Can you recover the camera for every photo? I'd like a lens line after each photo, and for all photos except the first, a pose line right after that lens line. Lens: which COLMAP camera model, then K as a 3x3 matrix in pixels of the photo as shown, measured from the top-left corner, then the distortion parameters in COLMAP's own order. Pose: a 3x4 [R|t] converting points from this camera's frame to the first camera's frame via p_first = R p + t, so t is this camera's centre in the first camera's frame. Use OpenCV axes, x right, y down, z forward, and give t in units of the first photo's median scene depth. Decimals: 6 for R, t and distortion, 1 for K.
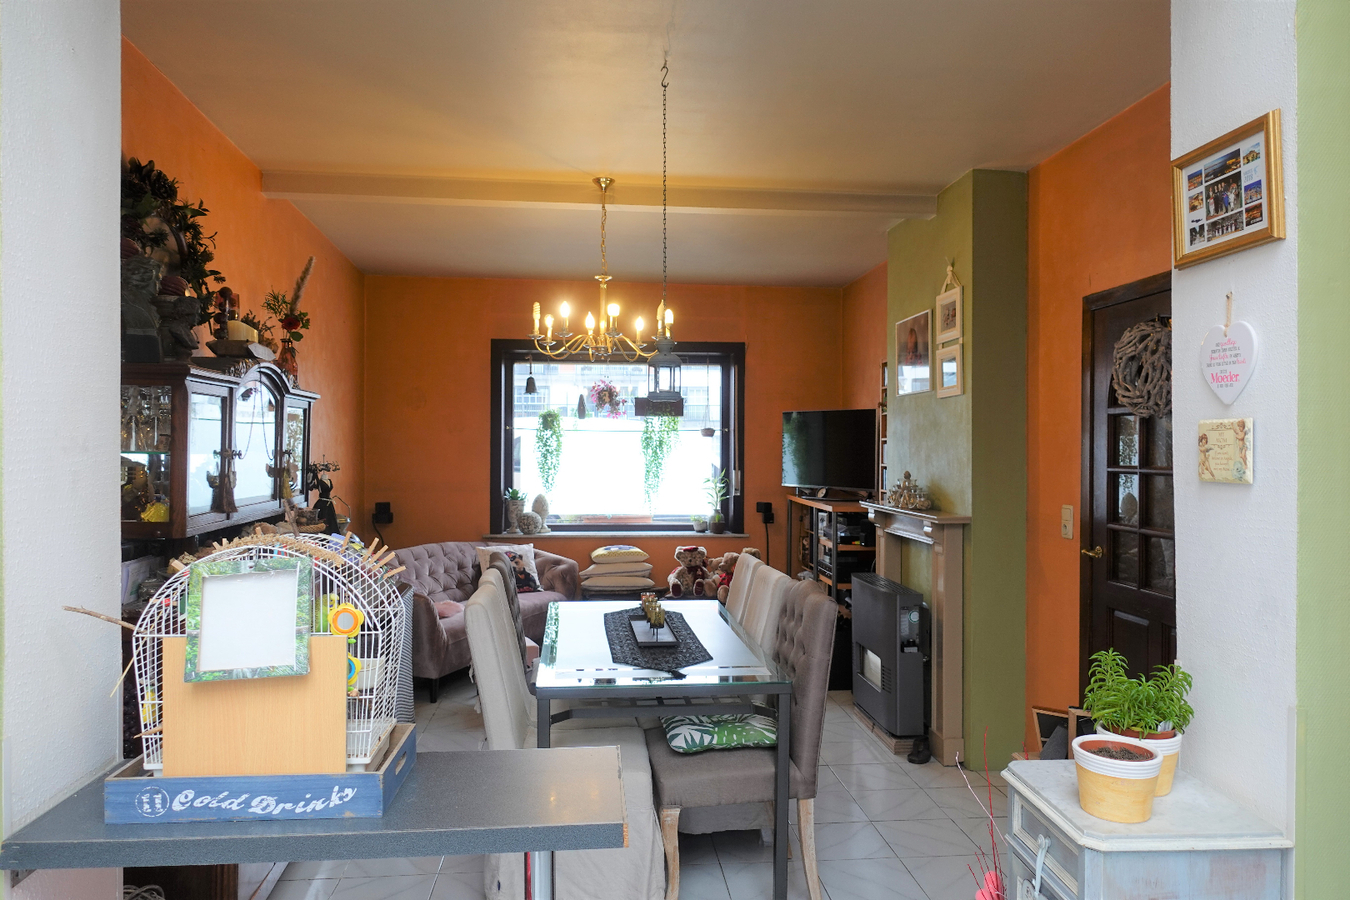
lens RADIAL K [[929.4, 0, 681.1], [0, 929.4, 450.7], [0, 0, 1]] dist [0.002979, -0.003828]
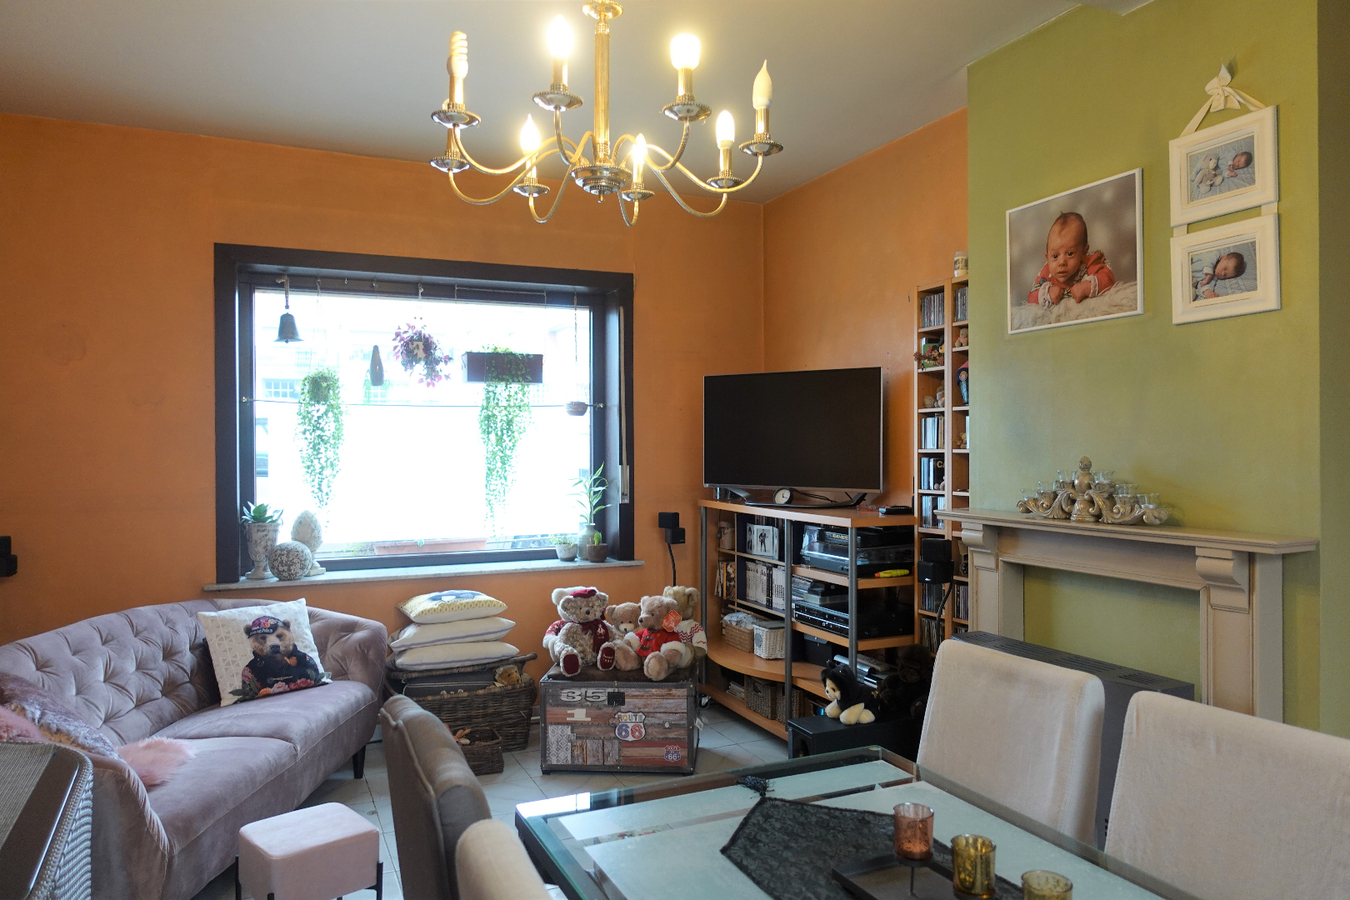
lens RADIAL K [[929.4, 0, 677.7], [0, 929.4, 451.0], [0, 0, 1]] dist [0.002979, -0.003828]
pose [[0.947499, -0.011701, 0.319543, -0.117156], [0.011242, 0.999931, 0.003282, 0.009109], [-0.319560, 0.000482, 0.947566, 0.361773]]
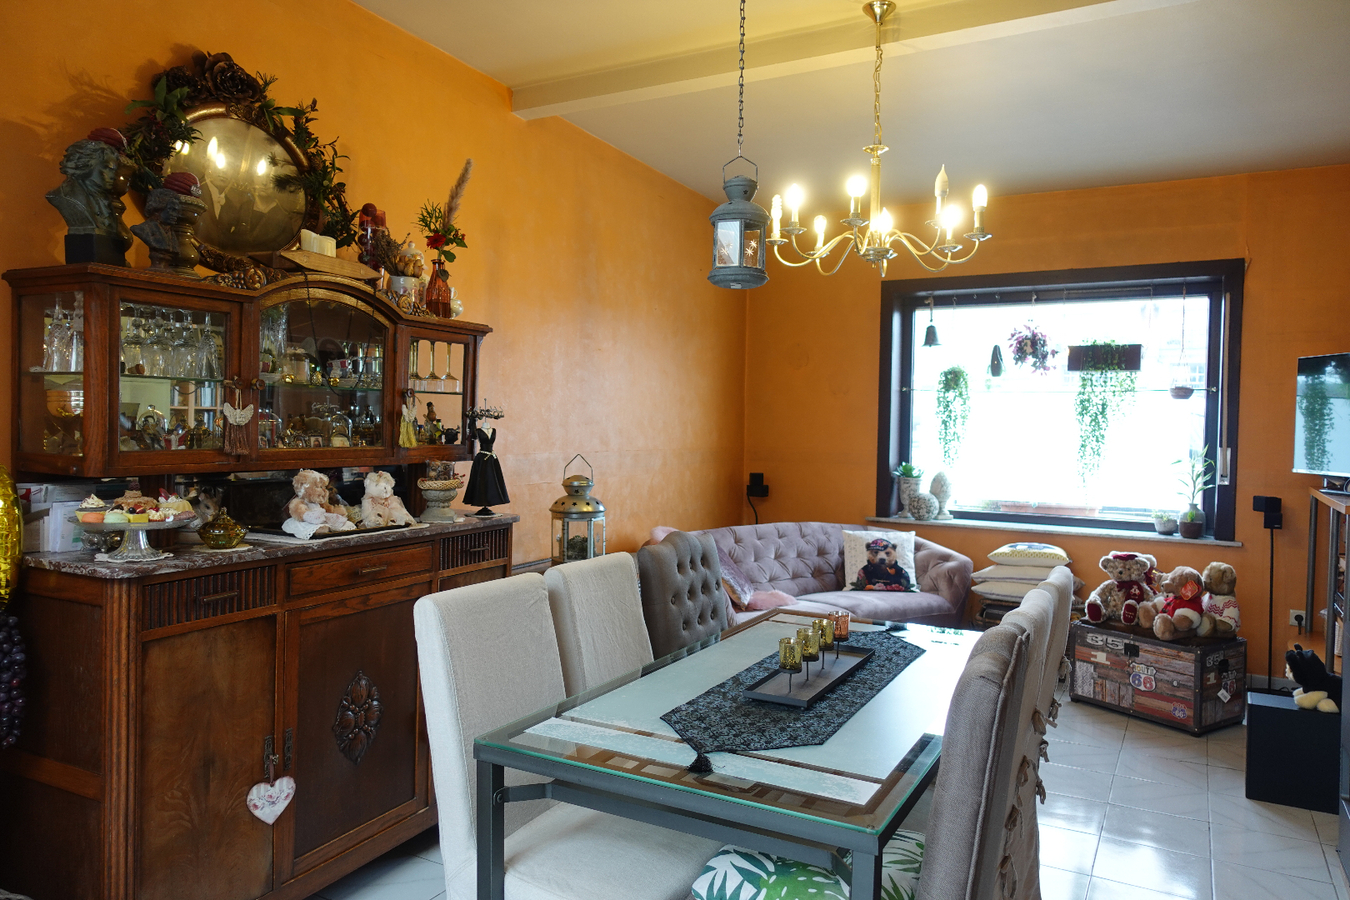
lens RADIAL K [[929.4, 0, 680.9], [0, 929.4, 450.1], [0, 0, 1]] dist [0.002979, -0.003828]
pose [[0.821297, 0.025516, -0.569930, 0.122358], [-0.016854, 0.999648, 0.020466, 0.015851], [0.570252, -0.007203, 0.821438, 0.215552]]
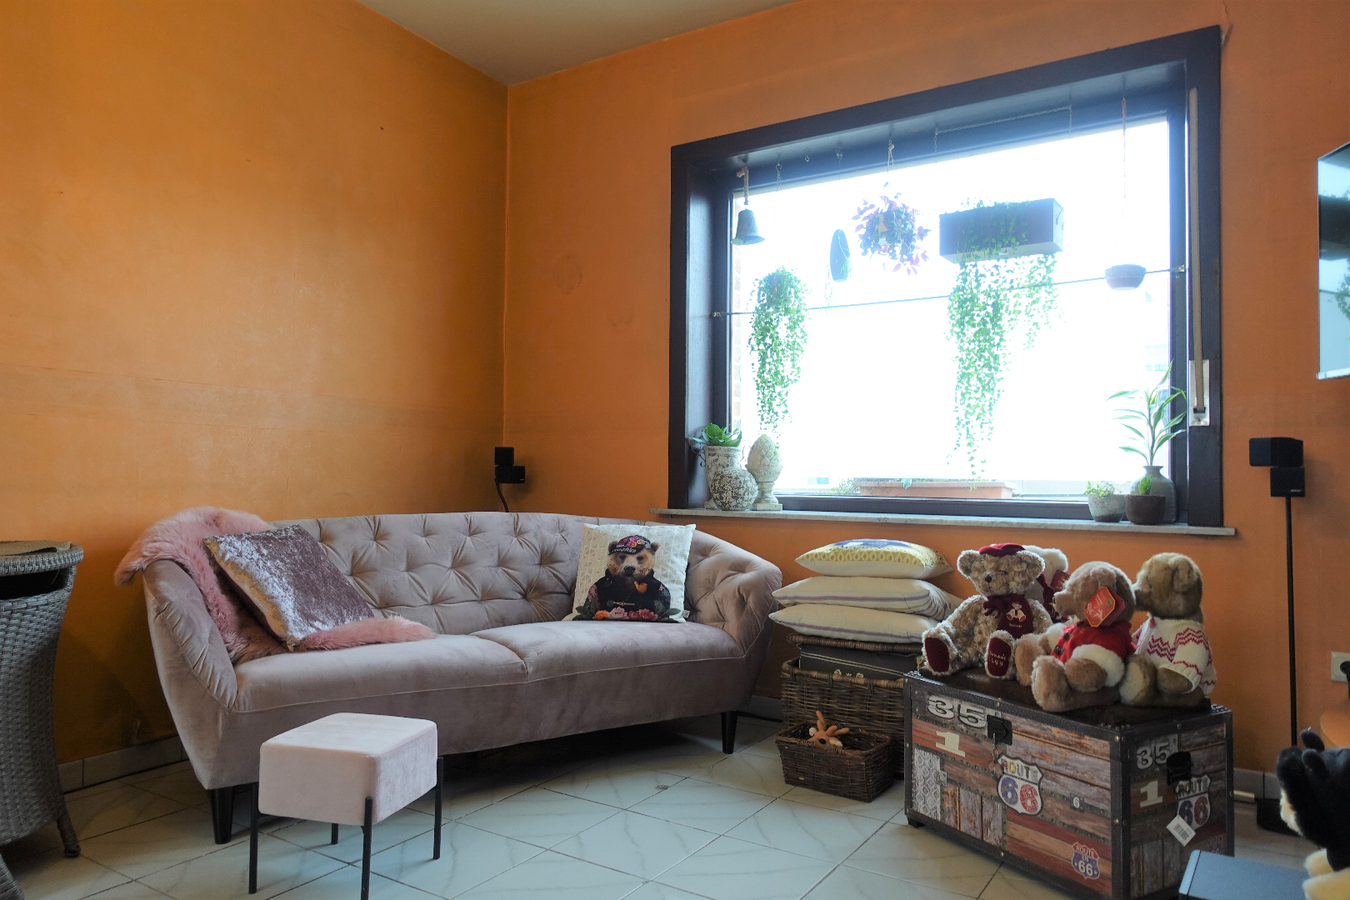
lens RADIAL K [[929.4, 0, 679.1], [0, 929.4, 451.7], [0, 0, 1]] dist [0.002979, -0.003828]
pose [[0.786720, -0.014295, -0.617144, 0.128538], [-0.008480, 0.999387, -0.033959, 0.074201], [0.617252, 0.031950, 0.786117, 0.576048]]
